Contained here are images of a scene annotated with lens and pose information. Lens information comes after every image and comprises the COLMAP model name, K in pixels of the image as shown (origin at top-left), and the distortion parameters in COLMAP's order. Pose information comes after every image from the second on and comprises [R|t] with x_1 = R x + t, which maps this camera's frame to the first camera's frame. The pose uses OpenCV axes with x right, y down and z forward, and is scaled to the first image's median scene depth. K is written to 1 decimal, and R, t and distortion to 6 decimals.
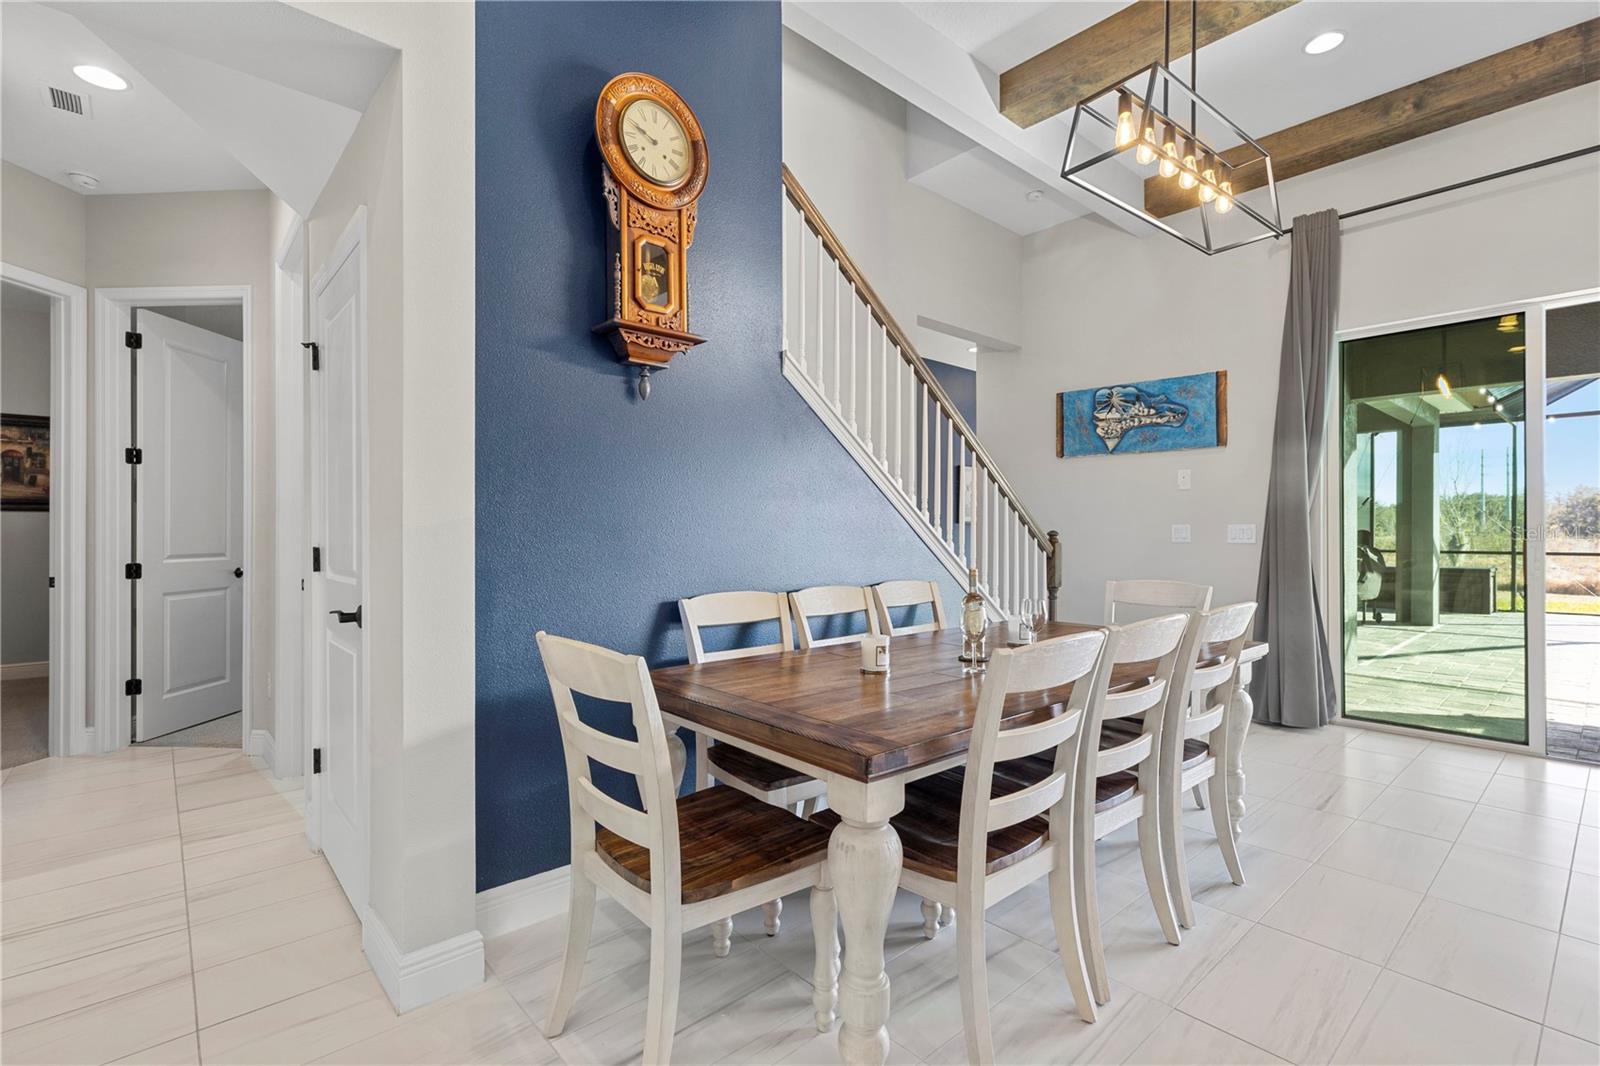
lens RADIAL K [[736.8, 0, 800.0], [0, 736.8, 533.0], [0, 0, 1]] dist [0.002227, 0.000096]
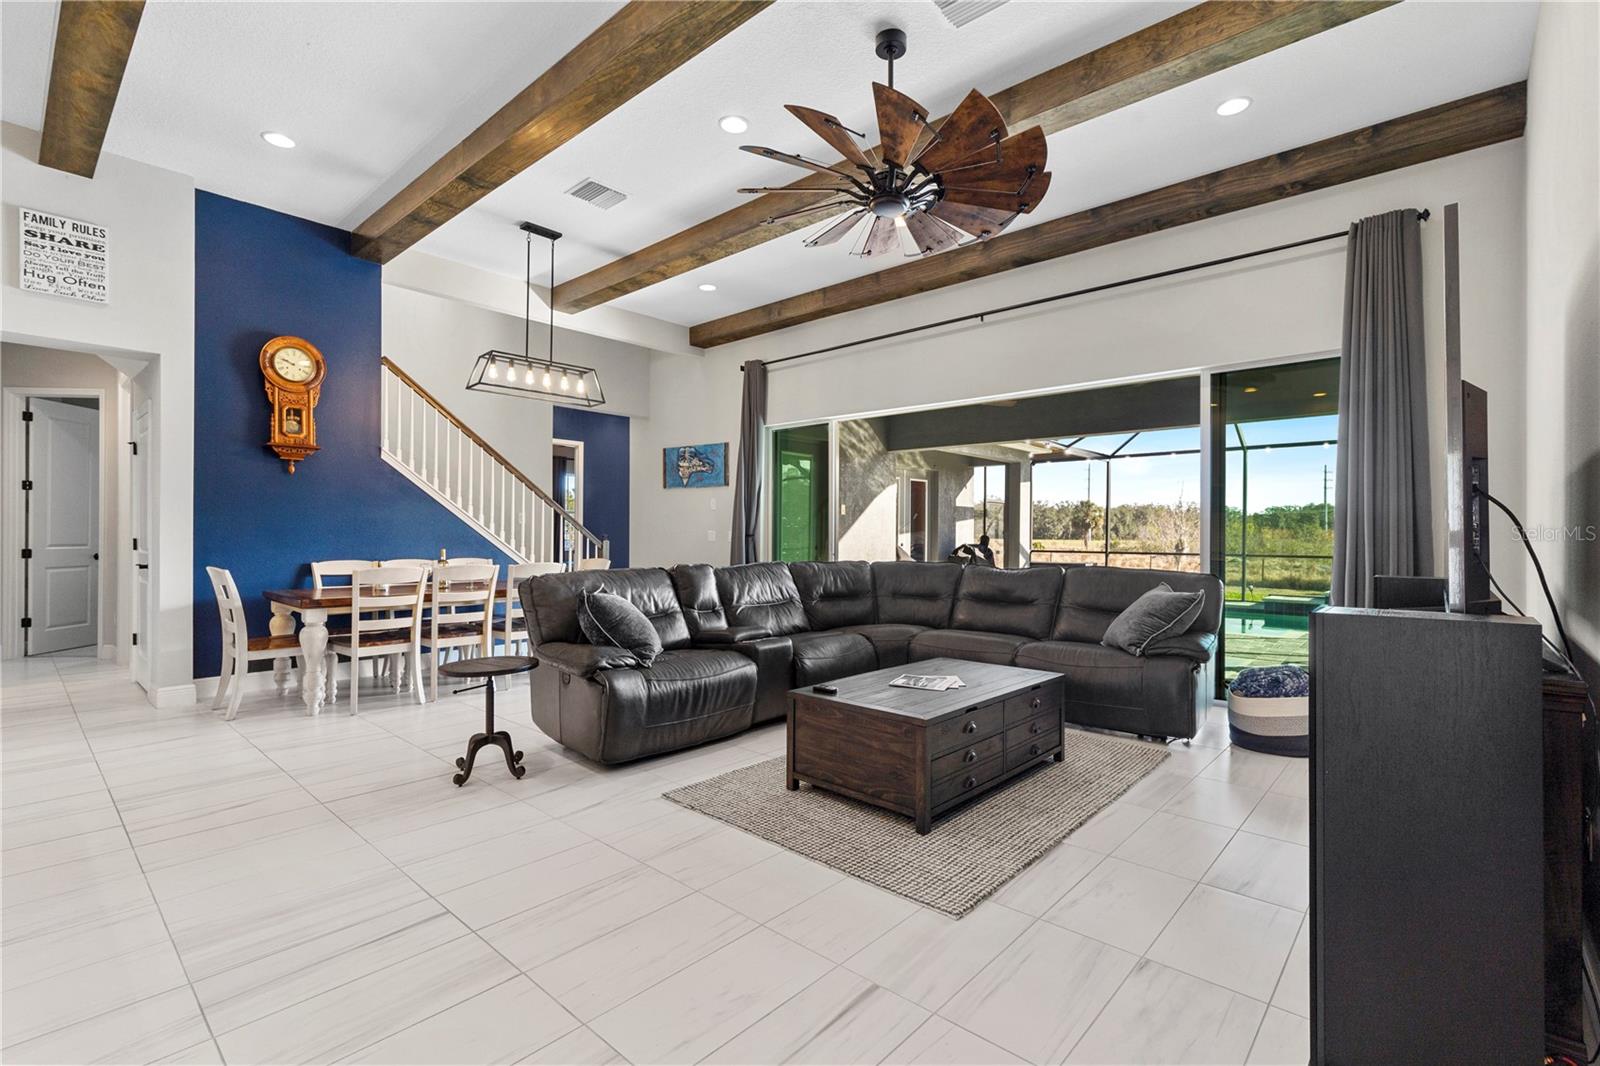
lens RADIAL K [[723.3, 0, 805.6], [0, 723.3, 538.0], [0, 0, 1]] dist [0.005415, 0.000302]
pose [[0.993448, 0.006305, 0.114112, 0.694094], [-0.006702, 0.999973, 0.003097, -0.000850], [-0.114089, -0.003842, 0.993463, -0.880097]]
